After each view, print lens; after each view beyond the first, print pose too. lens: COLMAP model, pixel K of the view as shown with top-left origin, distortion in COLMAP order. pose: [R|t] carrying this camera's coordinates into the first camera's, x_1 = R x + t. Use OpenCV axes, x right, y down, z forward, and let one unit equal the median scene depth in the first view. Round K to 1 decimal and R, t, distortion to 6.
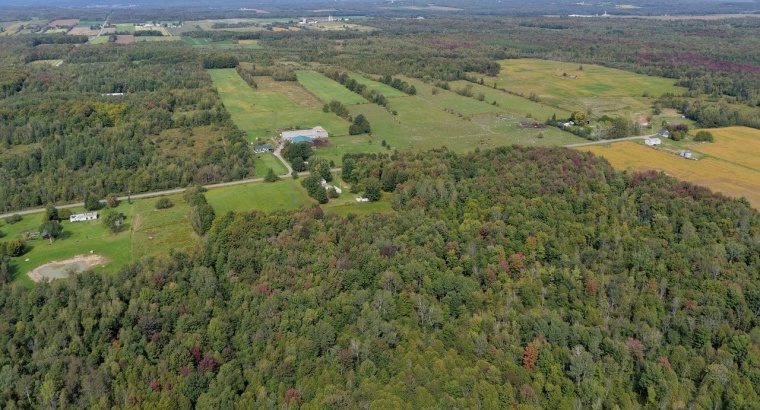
lens RADIAL K [[629.5, 0, 380.0], [0, 629.5, 205.0], [0, 0, 1]] dist [-0.022382, 0.053563]
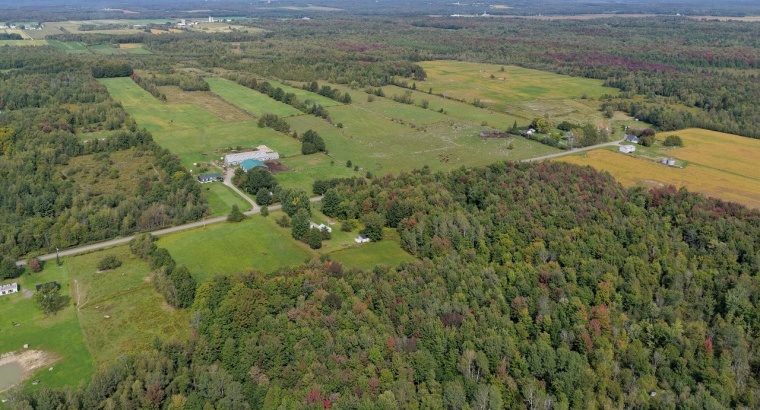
lens RADIAL K [[629.5, 0, 380.0], [0, 629.5, 205.0], [0, 0, 1]] dist [-0.022382, 0.053563]
pose [[0.980801, -0.058479, 0.186038, -0.096836], [0.058511, 0.998273, 0.005327, -0.035569], [-0.186029, 0.005660, 0.982528, 0.110844]]
